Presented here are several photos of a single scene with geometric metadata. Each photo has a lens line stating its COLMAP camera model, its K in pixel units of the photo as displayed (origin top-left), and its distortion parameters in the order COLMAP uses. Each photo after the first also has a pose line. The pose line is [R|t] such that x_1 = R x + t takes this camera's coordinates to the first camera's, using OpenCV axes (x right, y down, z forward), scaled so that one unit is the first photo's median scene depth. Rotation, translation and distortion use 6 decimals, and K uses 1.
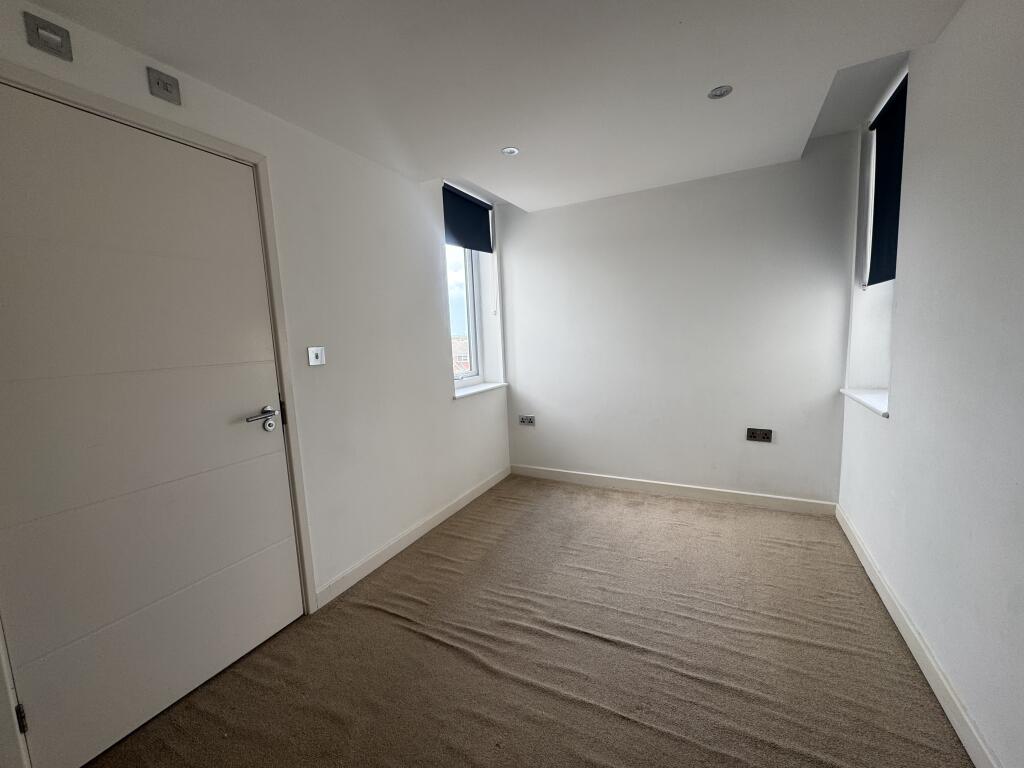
lens RADIAL K [[410.3, 0, 514.4], [0, 410.3, 384.3], [0, 0, 1]] dist [0.001641, -0.000392]
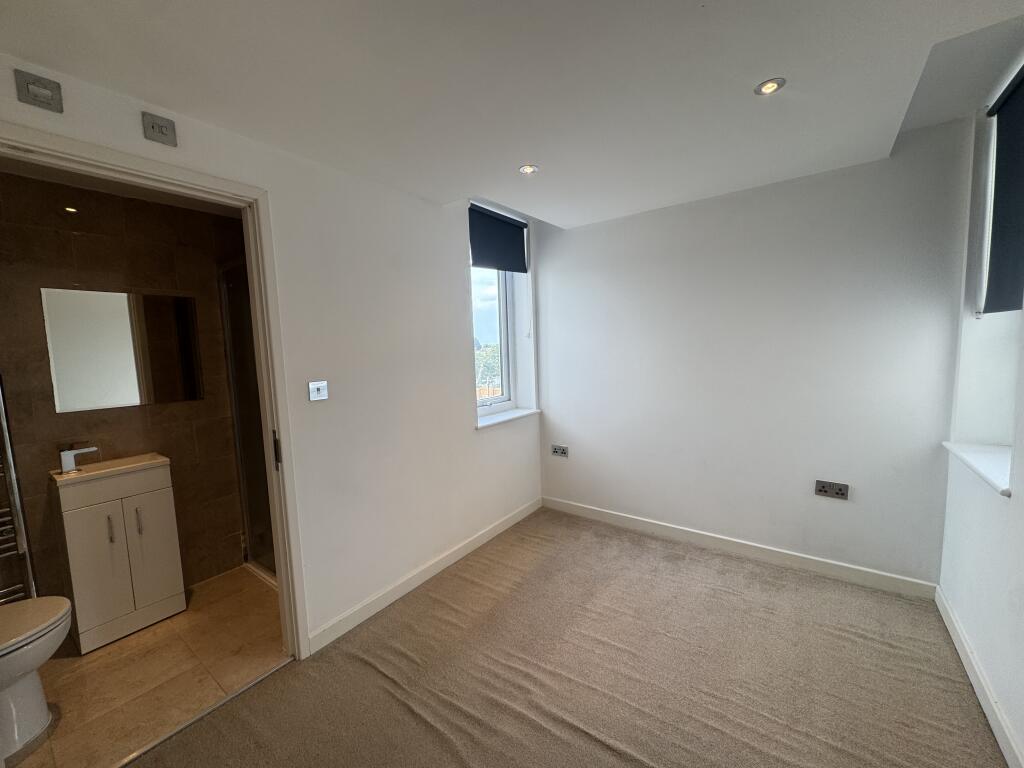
lens RADIAL K [[410.3, 0, 513.7], [0, 410.3, 384.5], [0, 0, 1]] dist [0.001641, -0.000392]
pose [[0.987669, 0.025200, -0.154516, 0.105544], [-0.028176, 0.999457, -0.017095, -0.068664], [0.154001, 0.021238, 0.987842, 0.097241]]
